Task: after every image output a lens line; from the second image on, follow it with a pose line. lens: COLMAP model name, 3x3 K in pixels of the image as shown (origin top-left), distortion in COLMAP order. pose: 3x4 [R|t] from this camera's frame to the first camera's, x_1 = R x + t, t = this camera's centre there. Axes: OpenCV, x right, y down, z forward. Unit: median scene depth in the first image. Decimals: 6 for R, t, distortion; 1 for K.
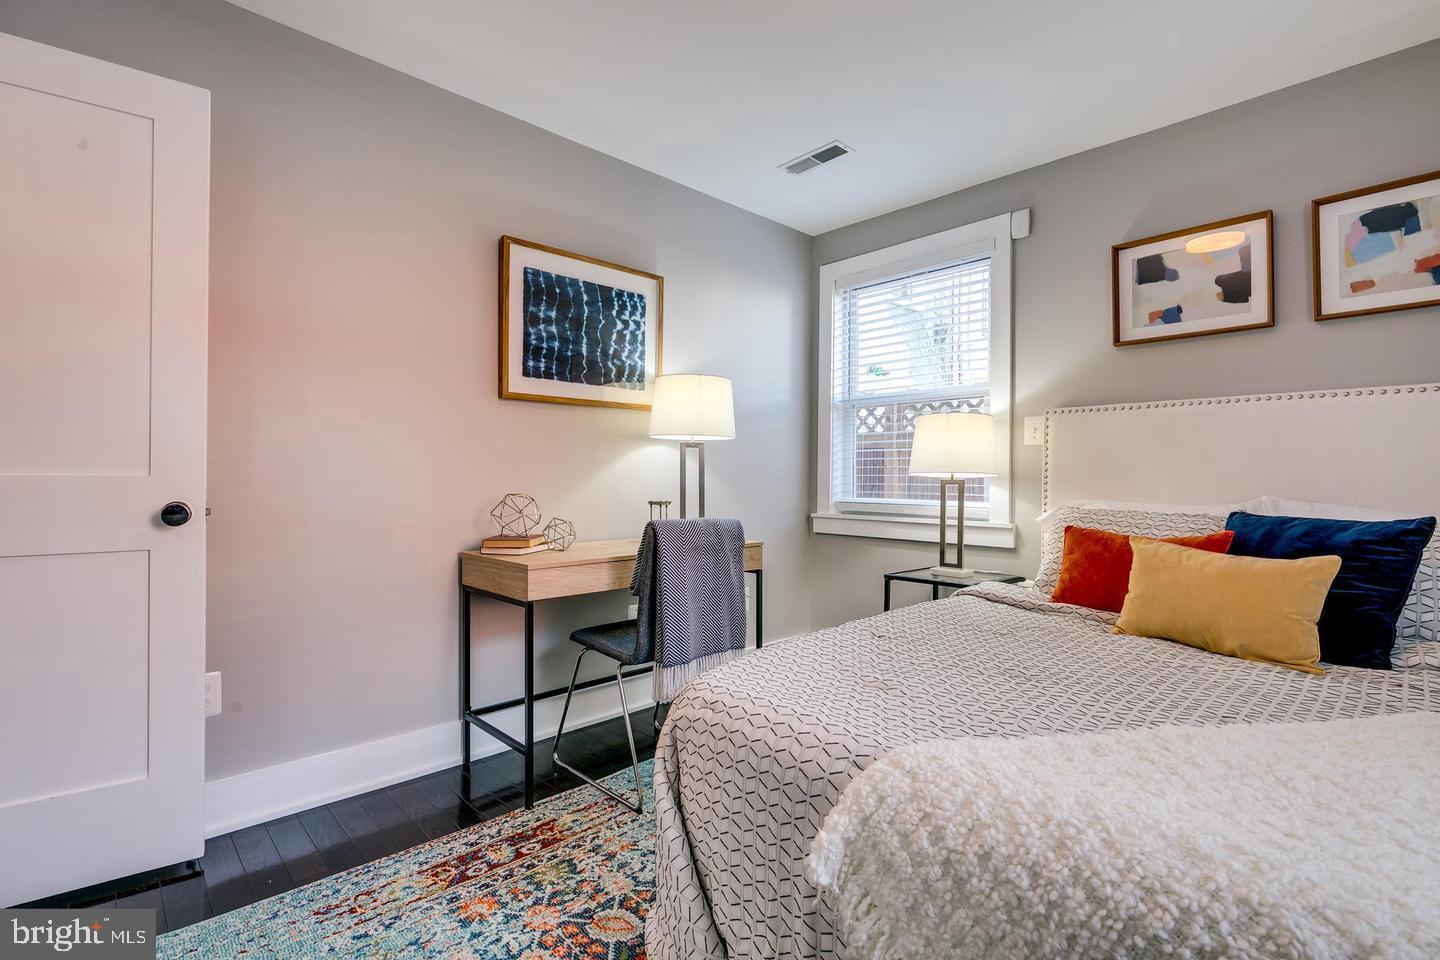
lens RADIAL K [[660.0, 0, 720.0], [0, 660.0, 480.0], [0, 0, 1]] dist [-0.001386, -0.000440]
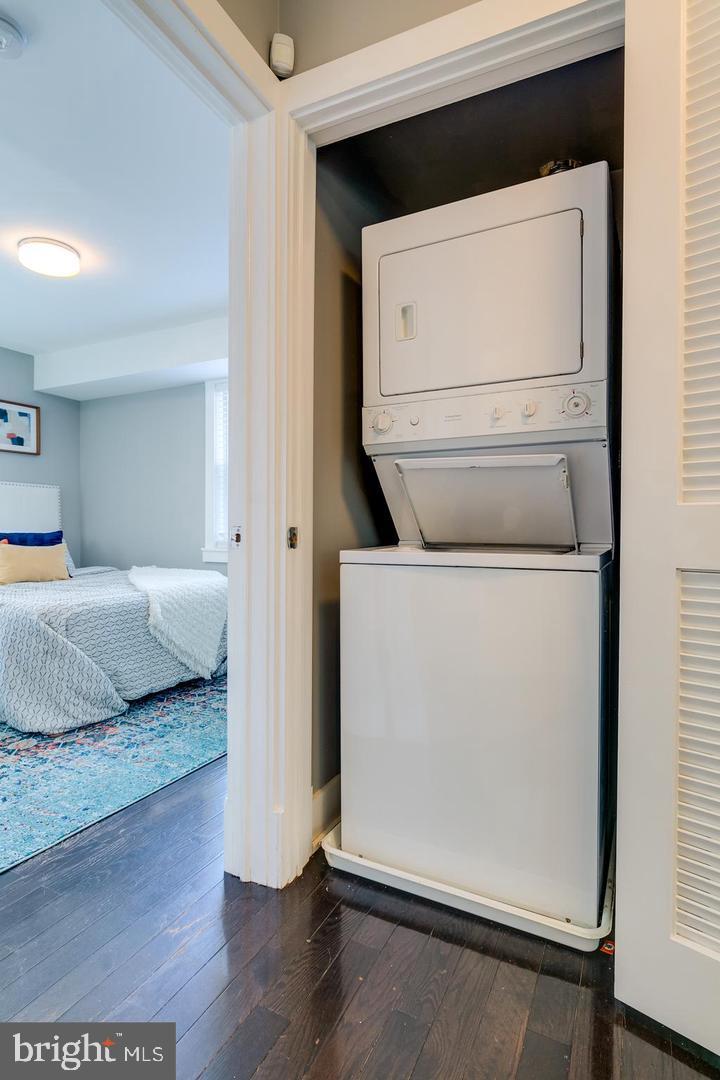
lens RADIAL K [[568.2, 0, 358.4], [0, 568.2, 536.2], [0, 0, 1]] dist [-0.000047, -0.000225]
pose [[-0.340355, -0.017514, 0.940134, -1.220751], [0.001156, 0.999818, 0.019044, 0.022102], [-0.940296, 0.007569, -0.340273, 0.382287]]
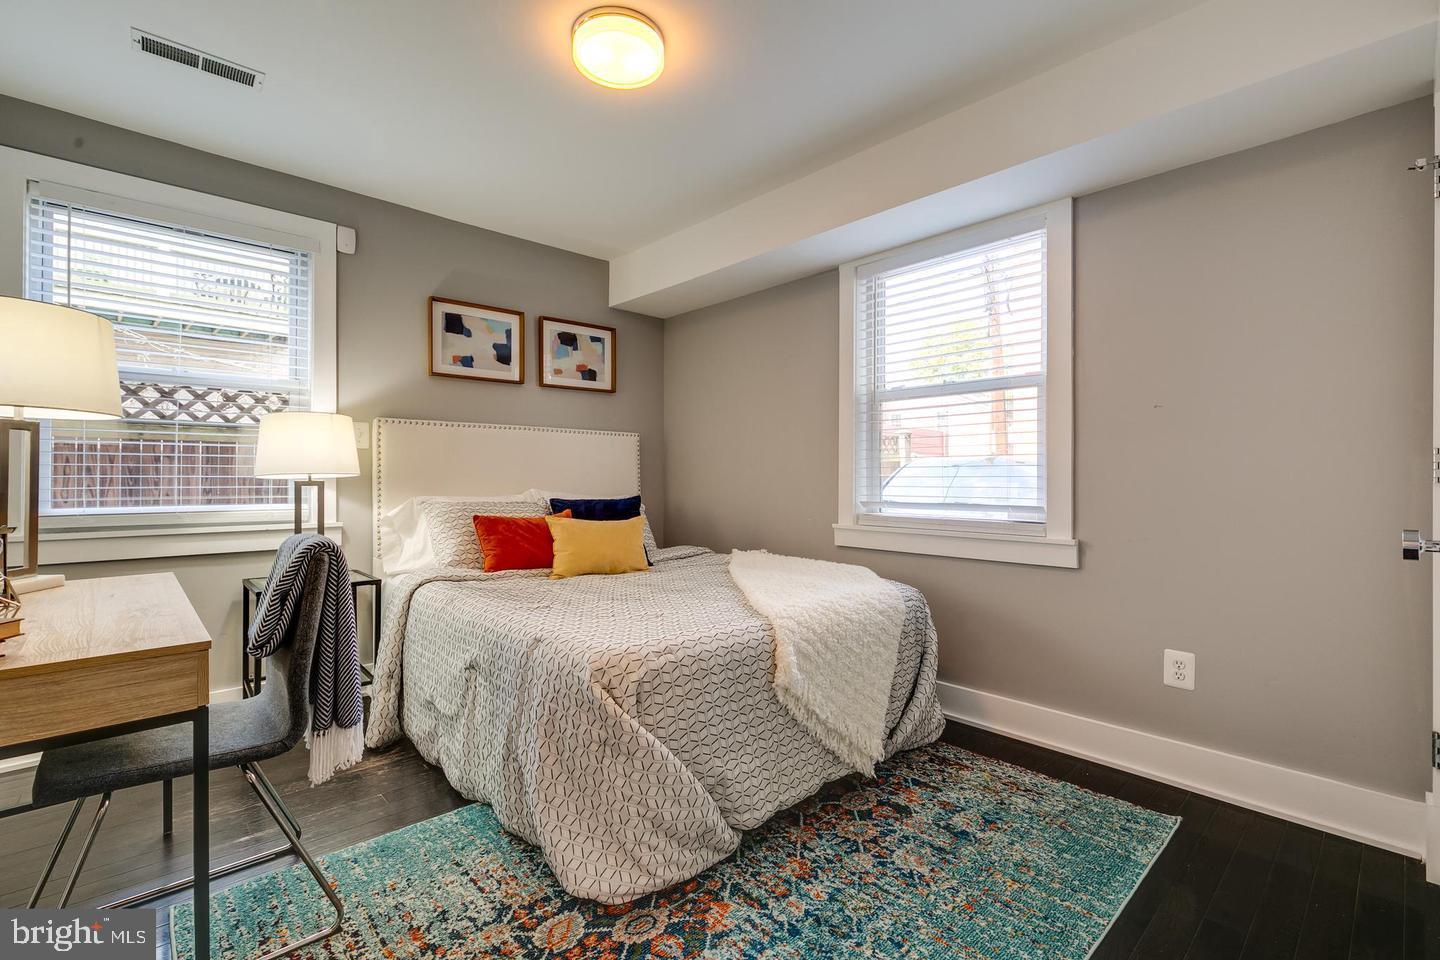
lens RADIAL K [[641.7, 0, 726.3], [0, 641.7, 476.1], [0, 0, 1]] dist [0.001147, -0.001048]
pose [[0.011855, -0.005306, 0.999916, -0.674727], [0.003936, 0.999978, 0.005260, -0.012027], [-0.999922, 0.003873, 0.011876, 0.438864]]
